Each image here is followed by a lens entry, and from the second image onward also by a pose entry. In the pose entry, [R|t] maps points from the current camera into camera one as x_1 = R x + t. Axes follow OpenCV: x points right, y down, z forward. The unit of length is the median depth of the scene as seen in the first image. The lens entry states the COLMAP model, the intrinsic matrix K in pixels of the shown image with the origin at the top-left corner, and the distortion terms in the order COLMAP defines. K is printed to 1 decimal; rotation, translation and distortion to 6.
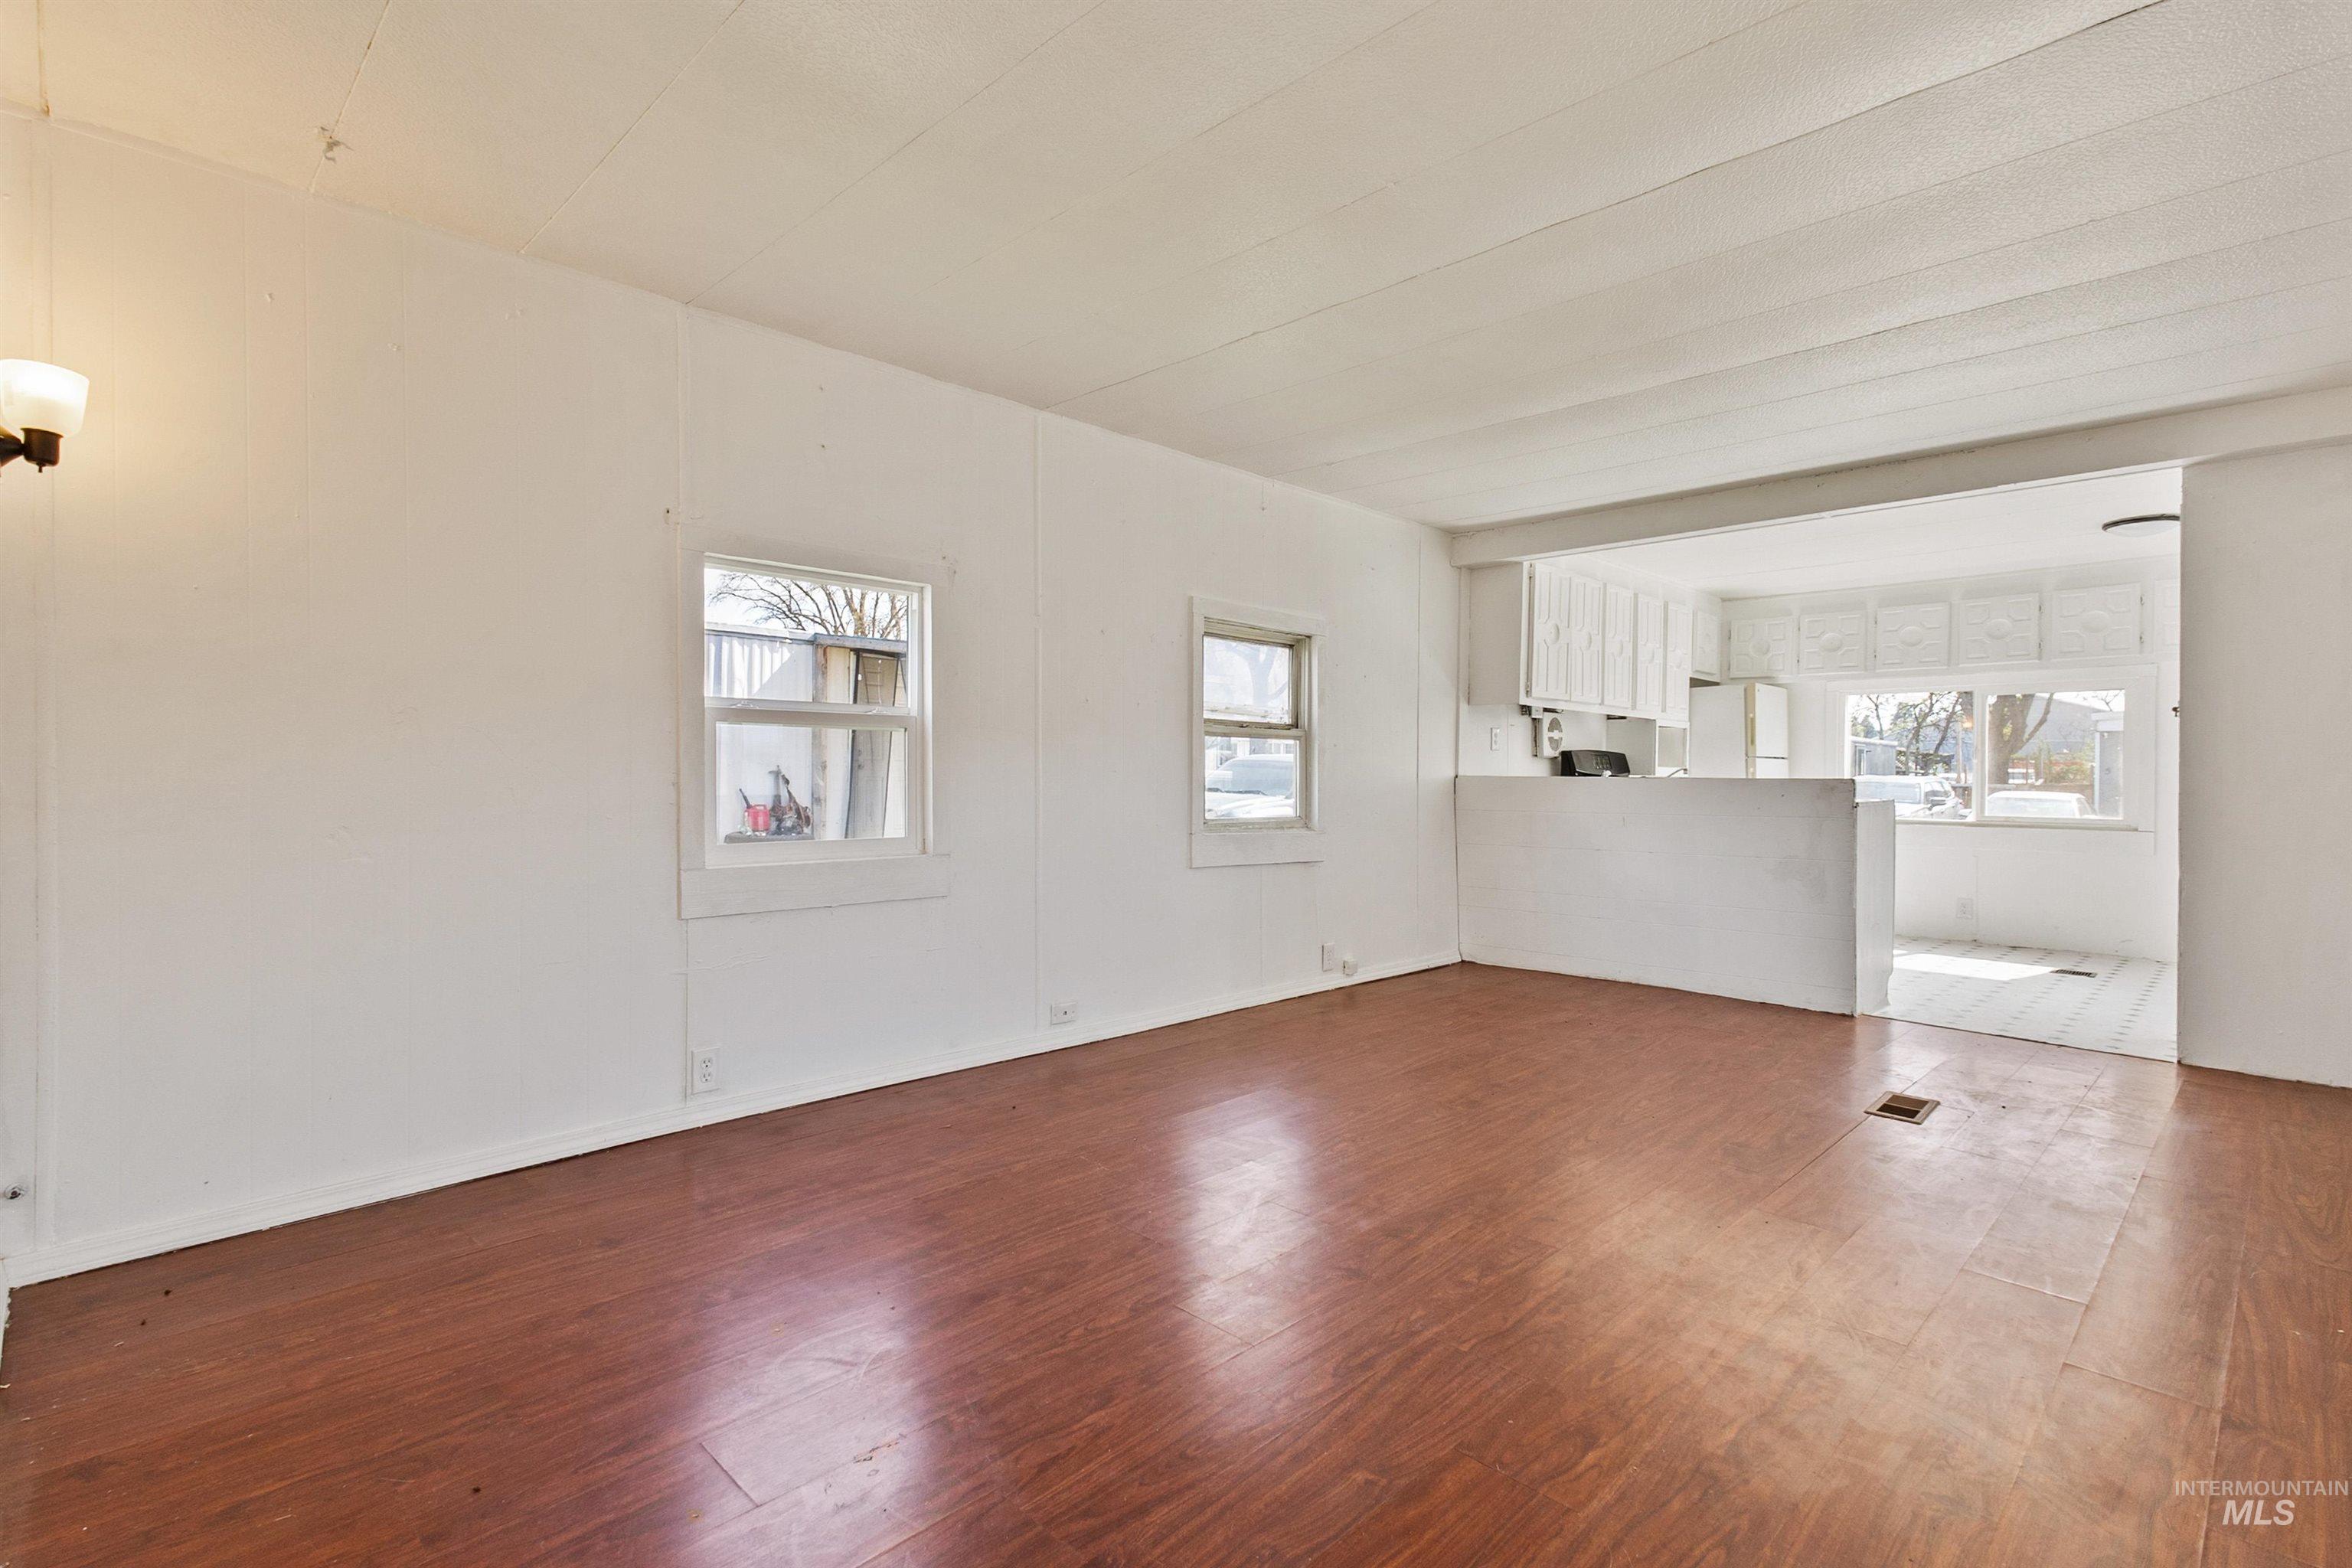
lens RADIAL K [[1101.1, 0, 1178.2], [0, 1101.1, 781.9], [0, 0, 1]] dist [0.023336, -0.004658]
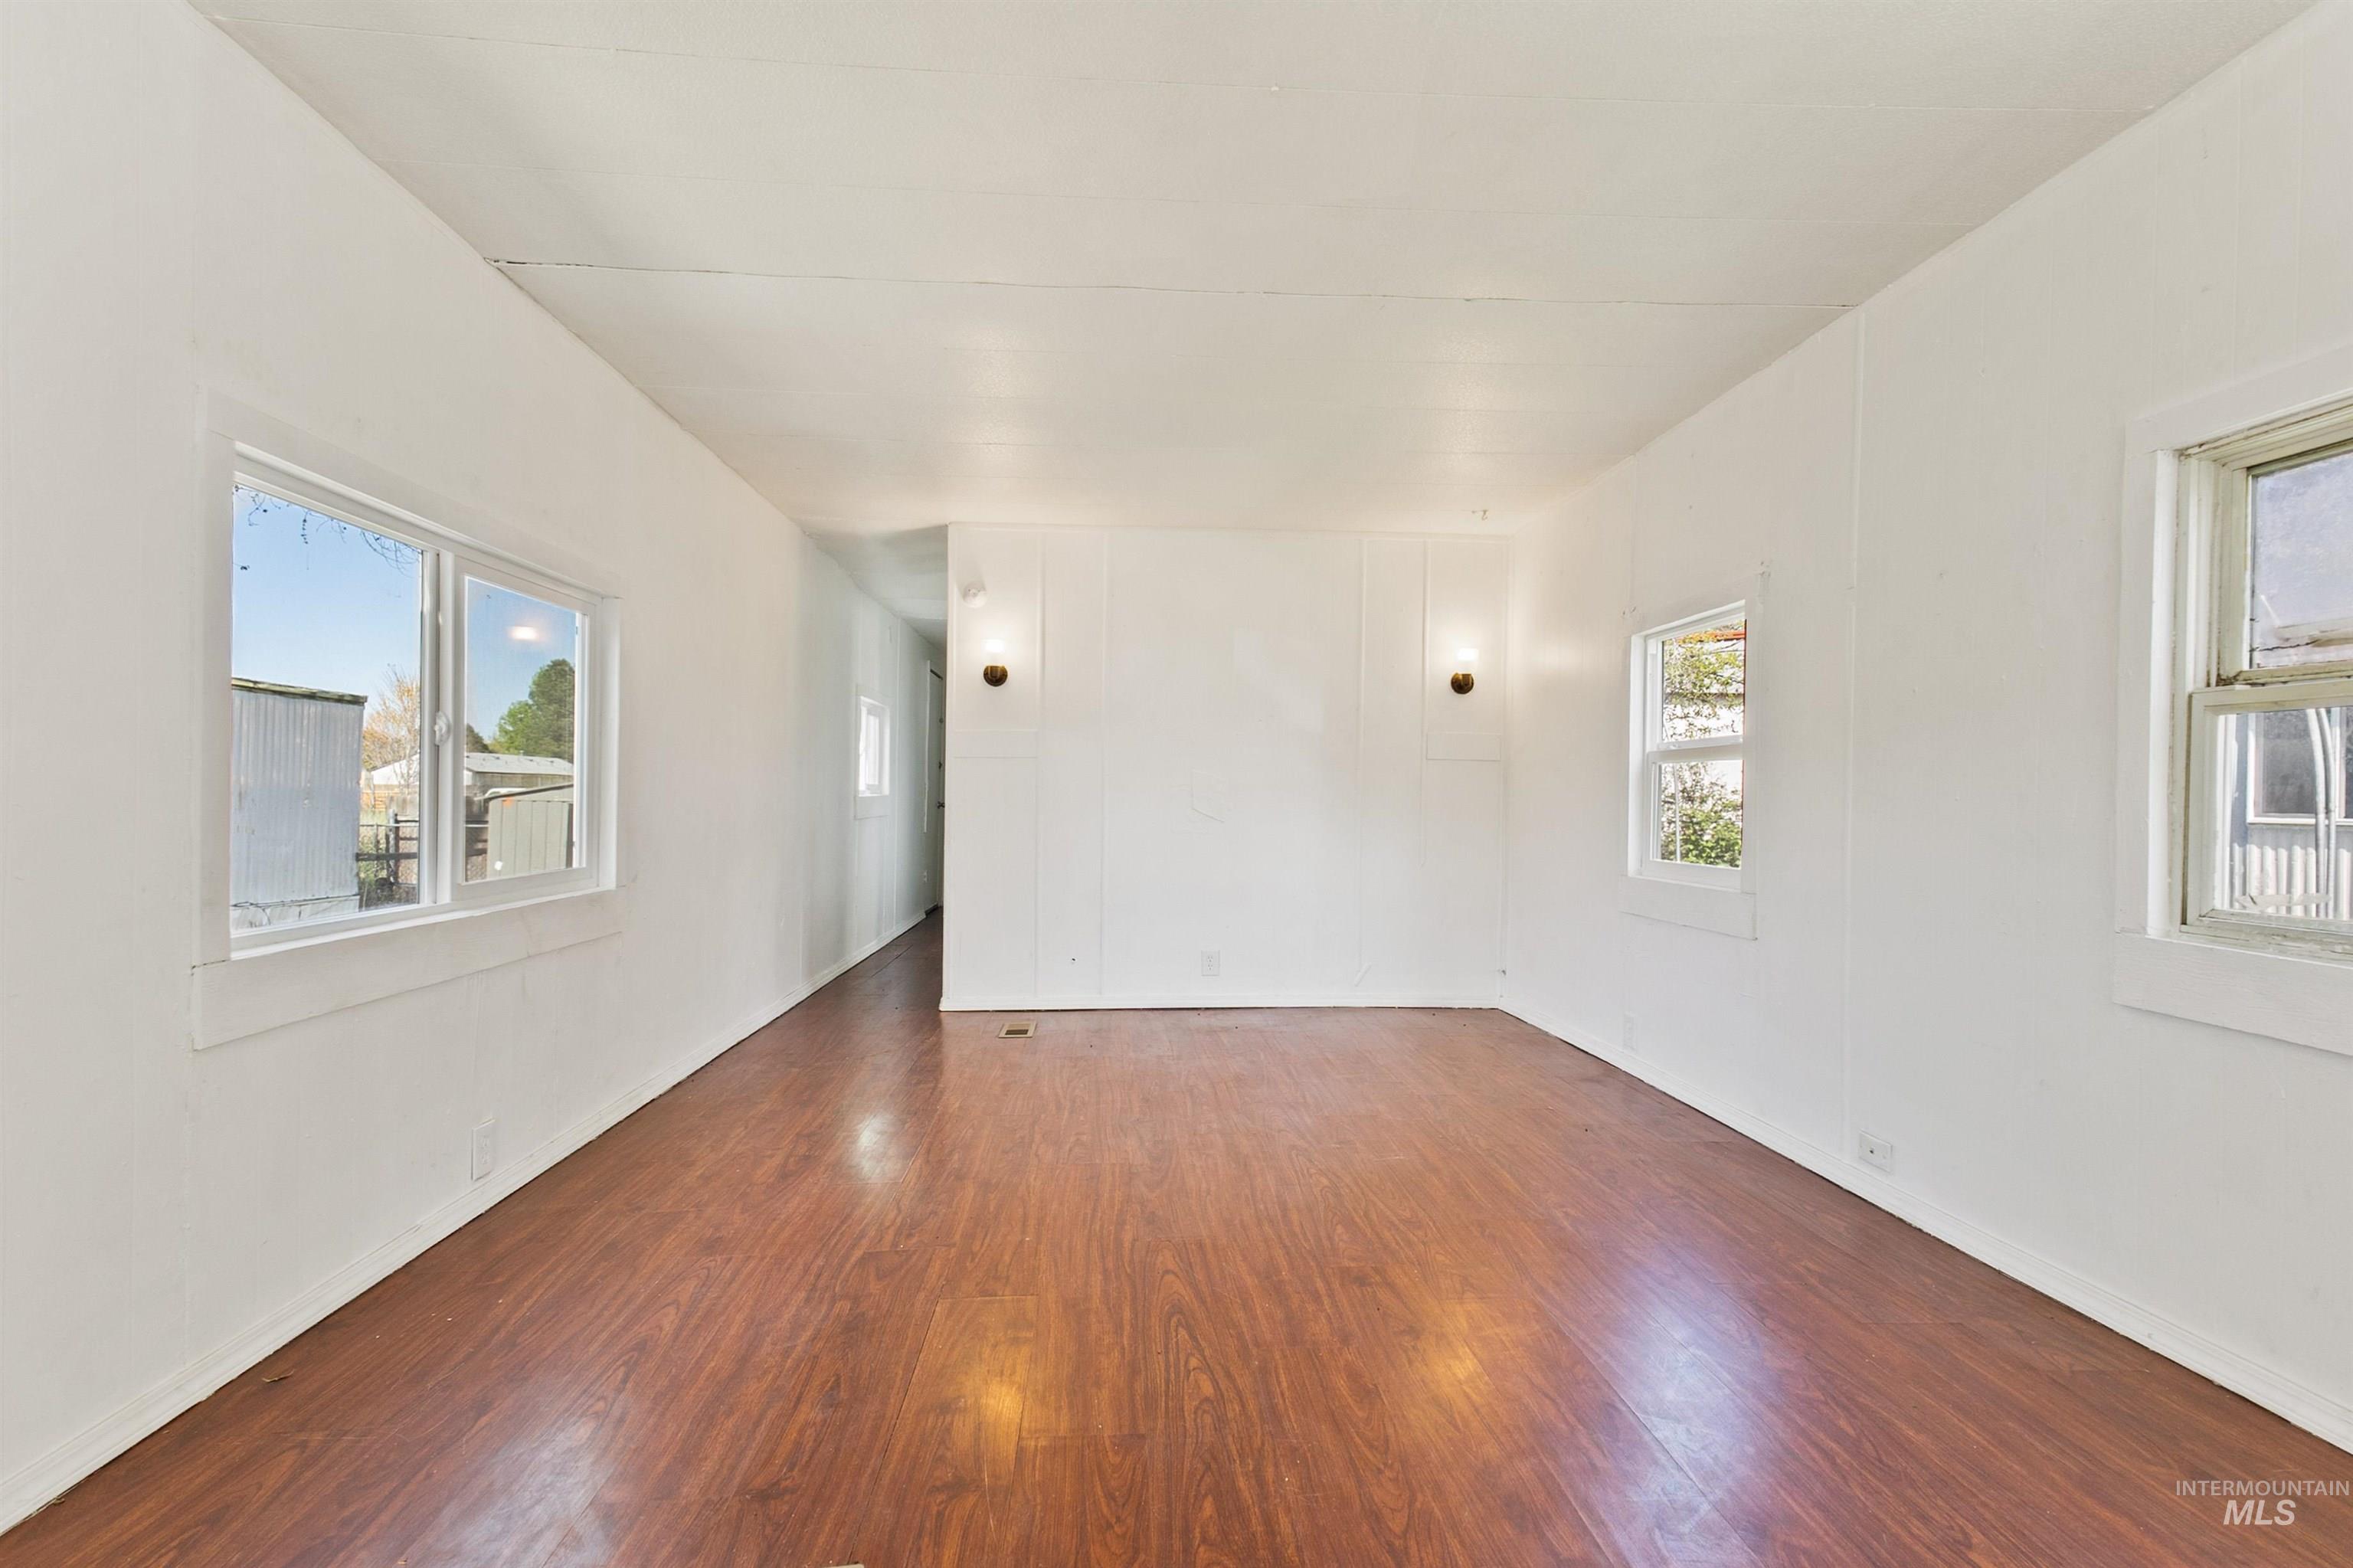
lens RADIAL K [[1101.6, 0, 1178.0], [0, 1101.6, 821.4], [0, 0, 1]] dist [0.023336, -0.004658]
pose [[-0.655761, 0.003879, -0.754958, 0.452321], [-0.017675, 0.999634, 0.020489, -0.001697], [0.754761, 0.026780, -0.655453, 0.718266]]
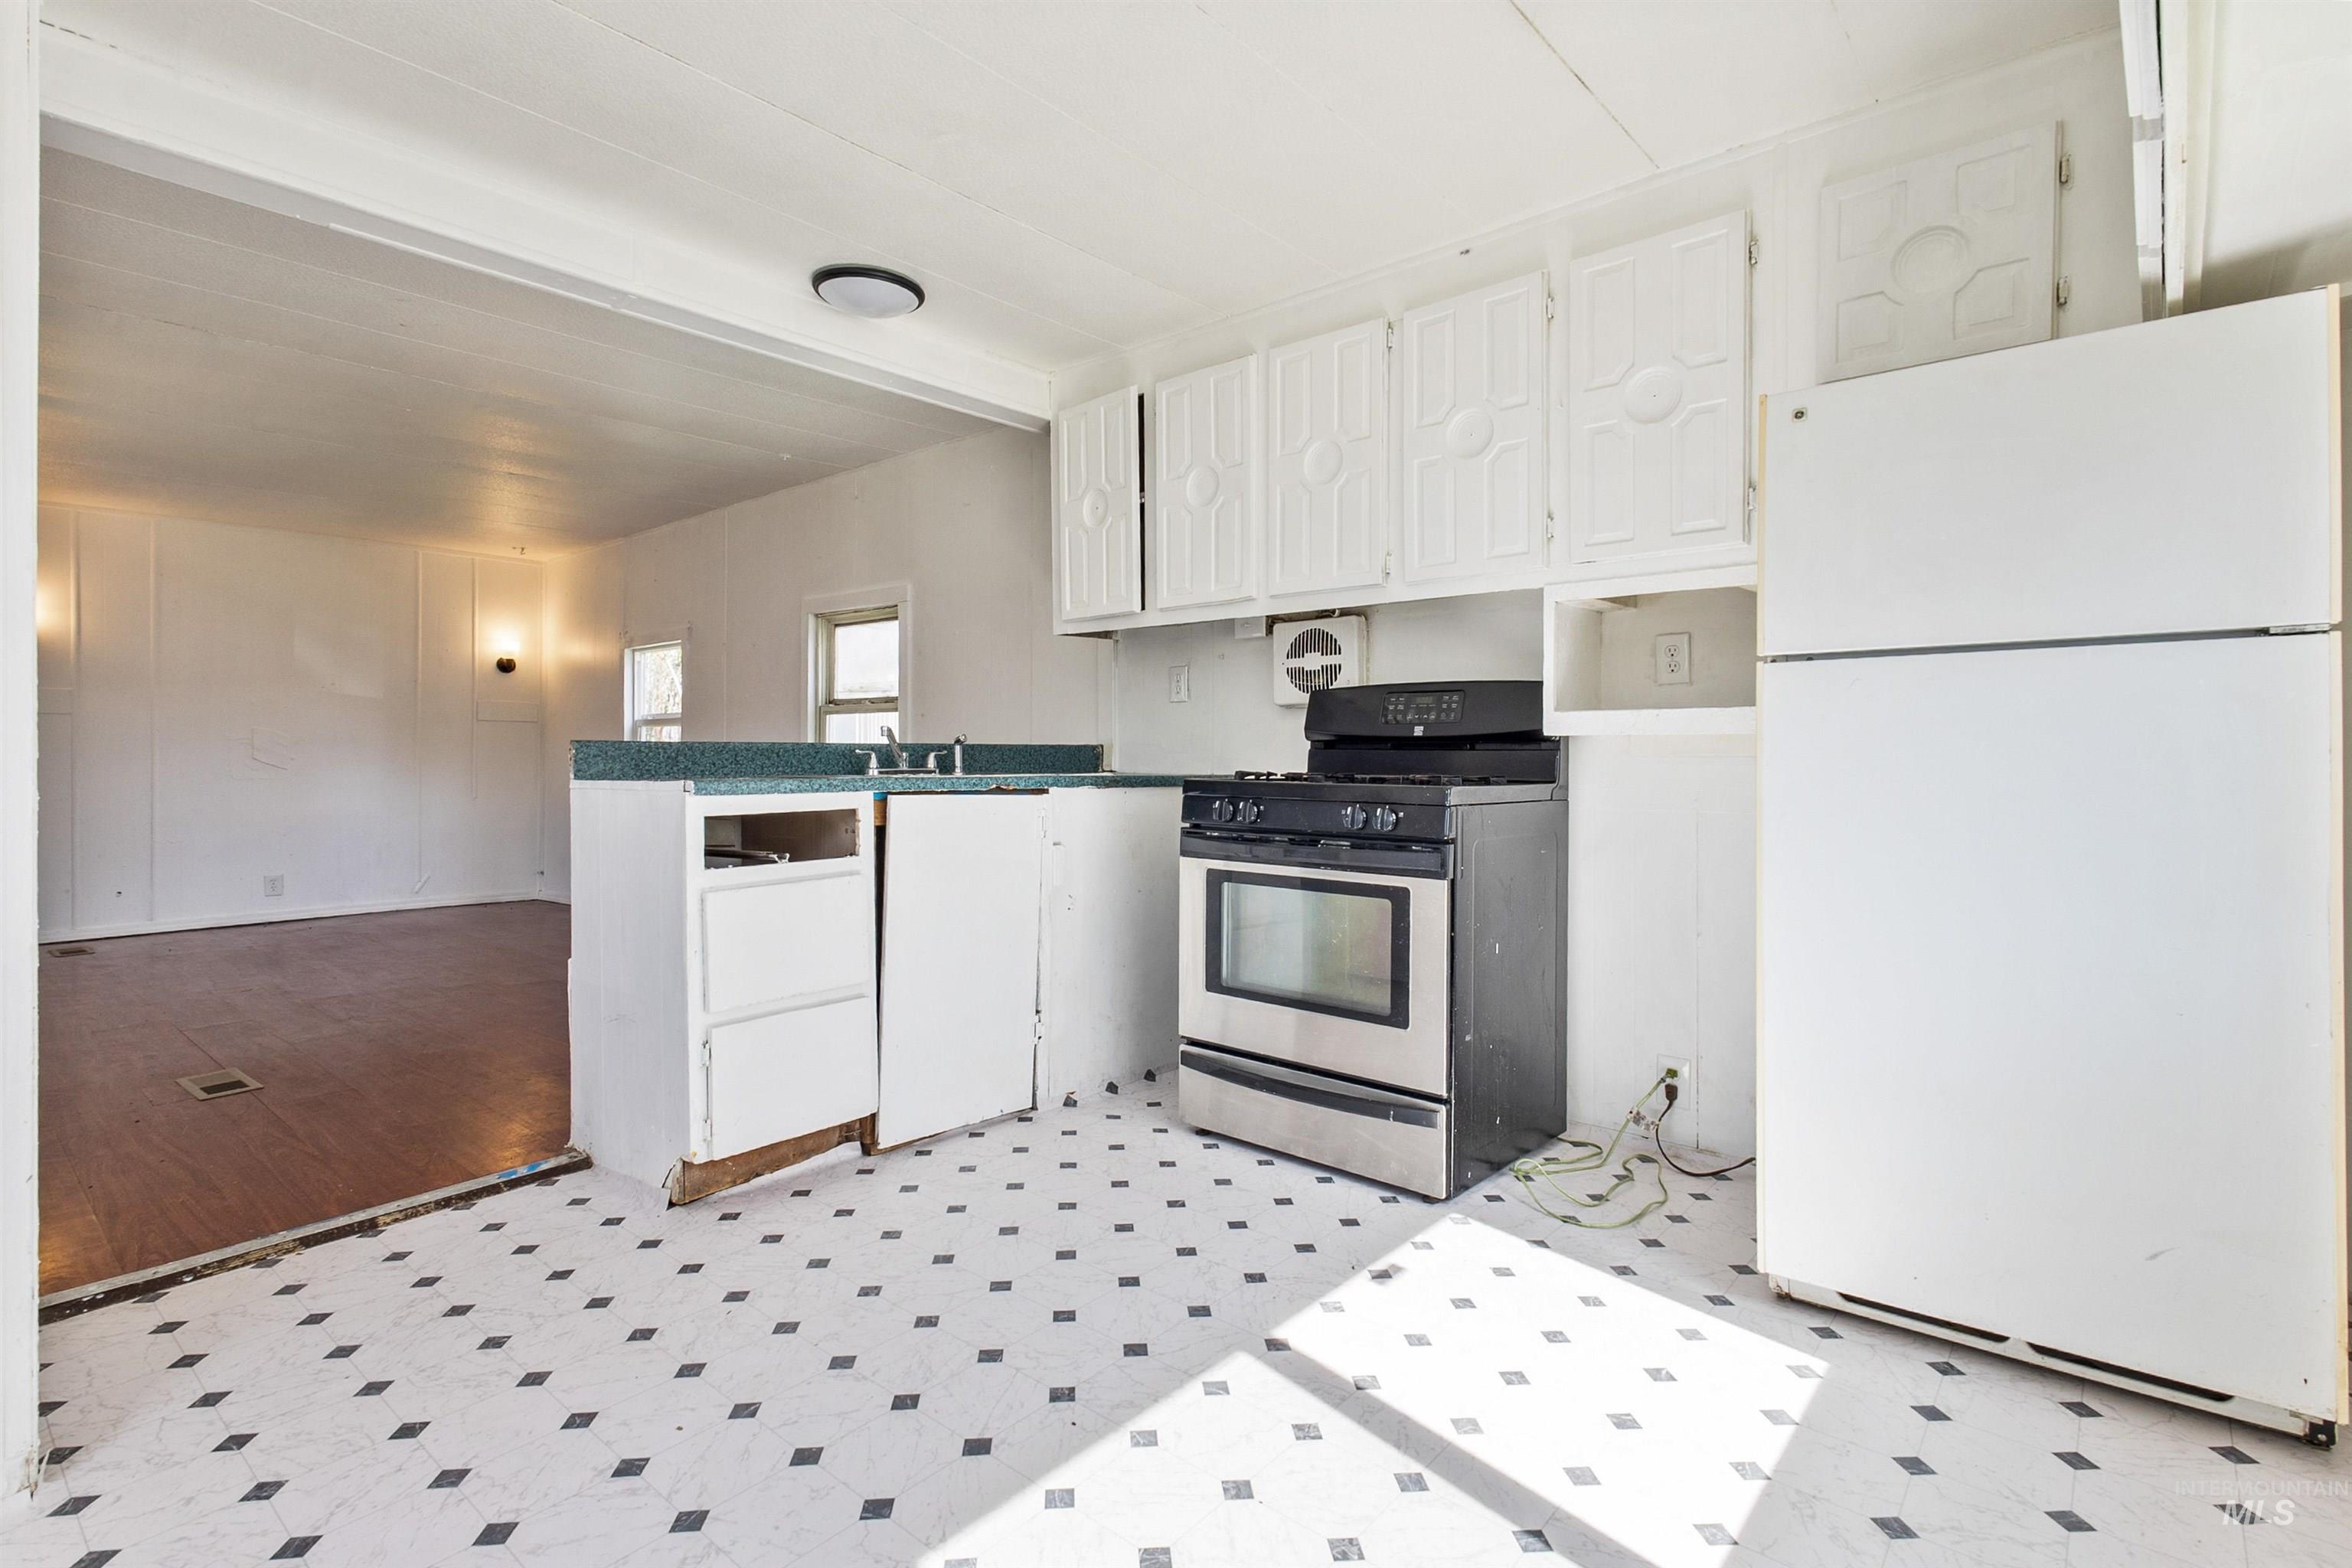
lens RADIAL K [[1101.1, 0, 1132.1], [0, 1101.1, 746.2], [0, 0, 1]] dist [0.023336, -0.004658]
pose [[0.061868, -0.016066, -0.997955, 0.880164], [-0.005807, 0.999848, -0.016457, 0.006376], [0.998067, 0.006813, 0.061766, 0.913957]]
